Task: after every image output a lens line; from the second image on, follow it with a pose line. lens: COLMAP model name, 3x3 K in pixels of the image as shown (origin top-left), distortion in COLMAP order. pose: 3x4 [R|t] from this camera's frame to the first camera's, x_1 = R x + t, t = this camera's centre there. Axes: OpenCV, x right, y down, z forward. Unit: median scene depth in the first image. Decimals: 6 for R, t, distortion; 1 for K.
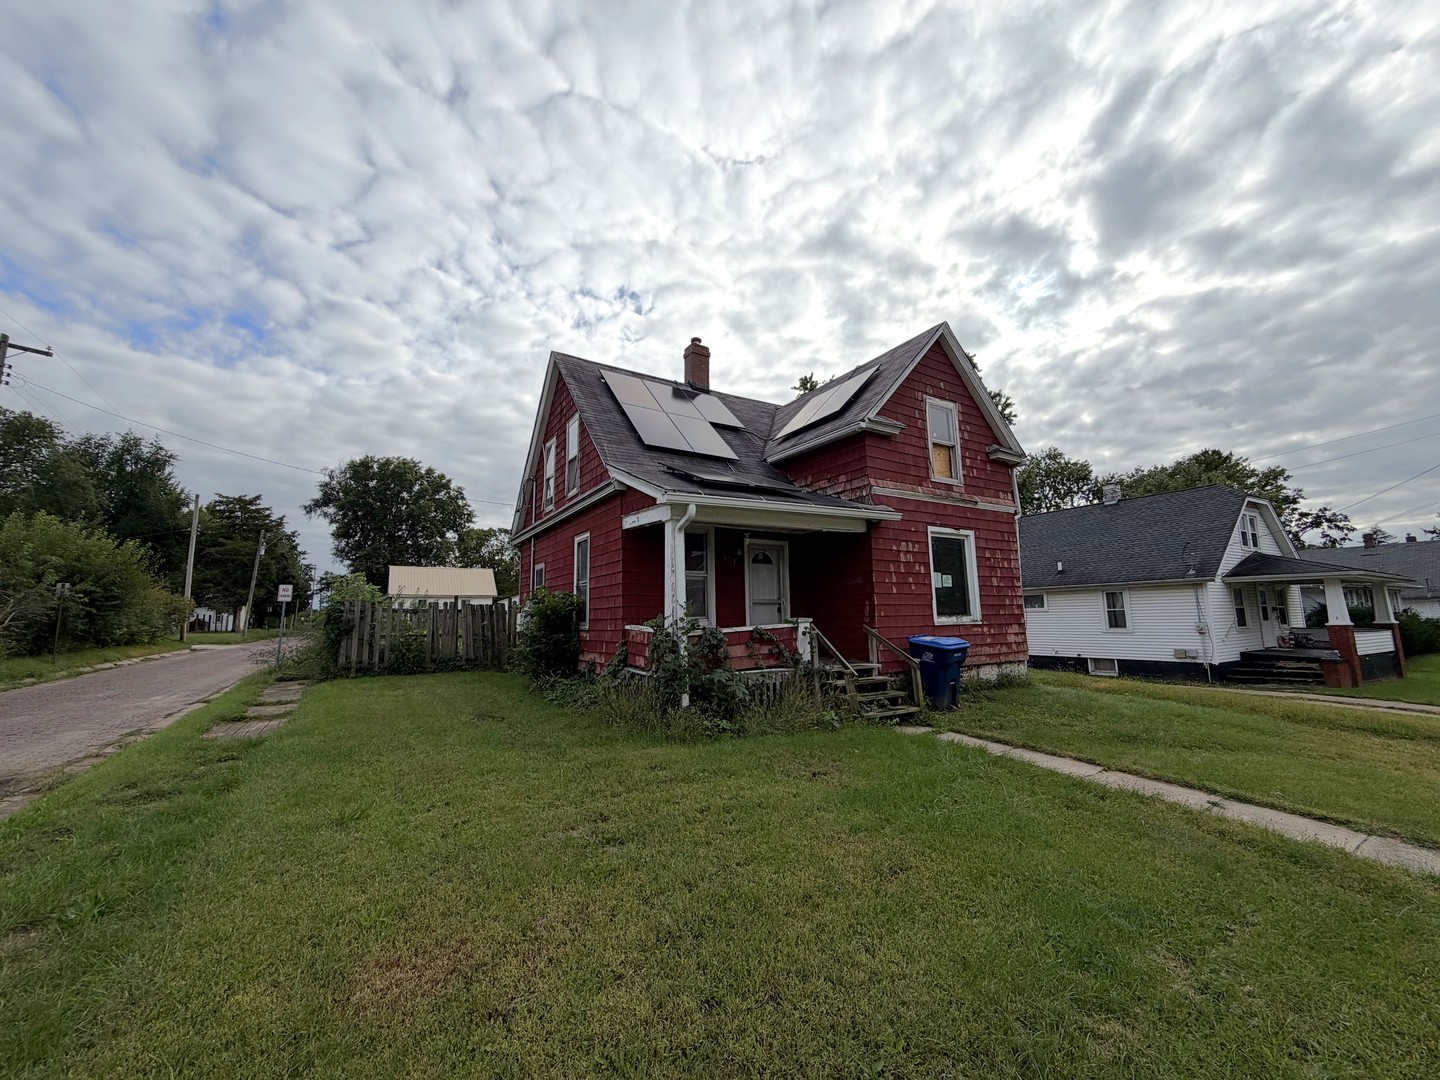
lens RADIAL K [[569.2, 0, 720.0], [0, 569.2, 540.0], [0, 0, 1]] dist [-0.012743, 0.000199]
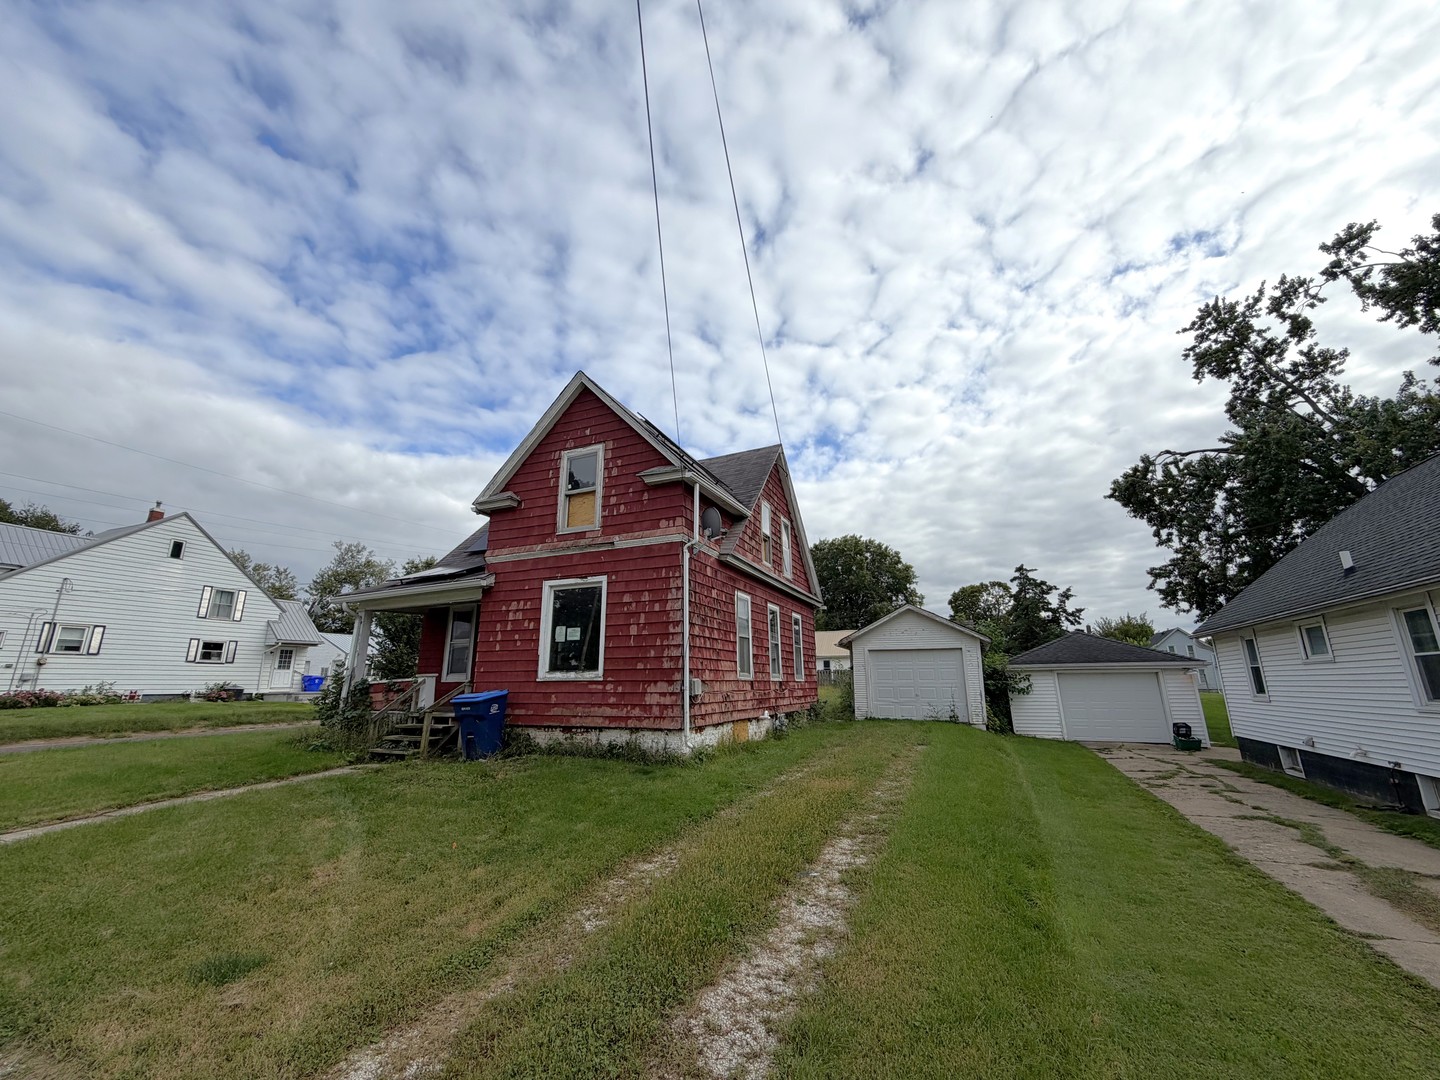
lens RADIAL K [[590.0, 0, 680.7], [0, 590.0, 543.8], [0, 0, 1]] dist [0.022808, -0.000195]
pose [[0.560072, -0.184303, -0.807683, 1.263851], [0.106687, 0.982867, -0.150298, 0.086812], [0.821545, -0.001992, 0.570140, 0.554570]]
